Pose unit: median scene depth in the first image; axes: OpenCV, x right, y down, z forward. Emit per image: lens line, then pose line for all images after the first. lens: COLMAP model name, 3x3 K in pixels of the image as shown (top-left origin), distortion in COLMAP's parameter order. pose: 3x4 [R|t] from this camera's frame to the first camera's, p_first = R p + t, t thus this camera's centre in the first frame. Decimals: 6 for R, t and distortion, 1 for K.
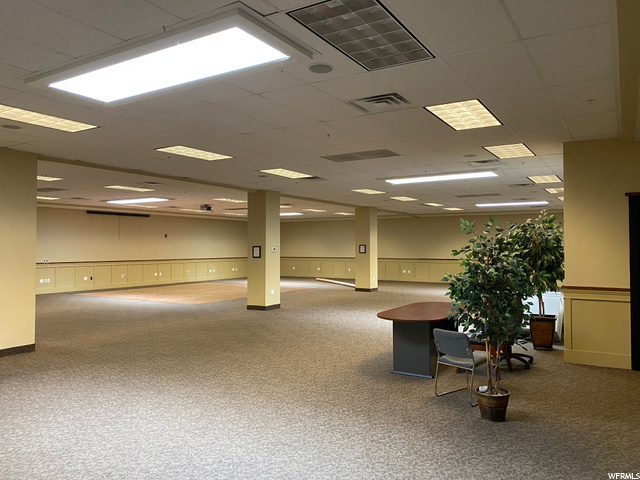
lens RADIAL K [[495.8, 0, 323.1], [0, 495.8, 239.2], [0, 0, 1]] dist [-0.034630, 0.021067]
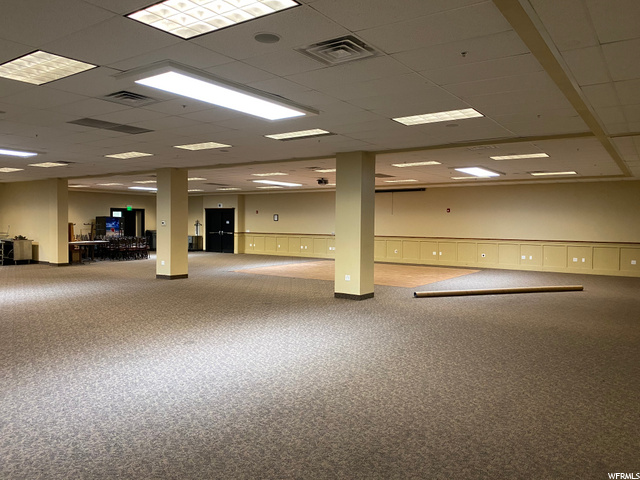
lens RADIAL K [[495.8, 0, 321.8], [0, 495.8, 240.1], [0, 0, 1]] dist [-0.034630, 0.021067]
pose [[-0.069120, 0.033620, -0.997042, 0.596650], [0.003448, 0.999434, 0.033461, 0.015524], [0.997602, -0.001125, -0.069197, 0.871883]]
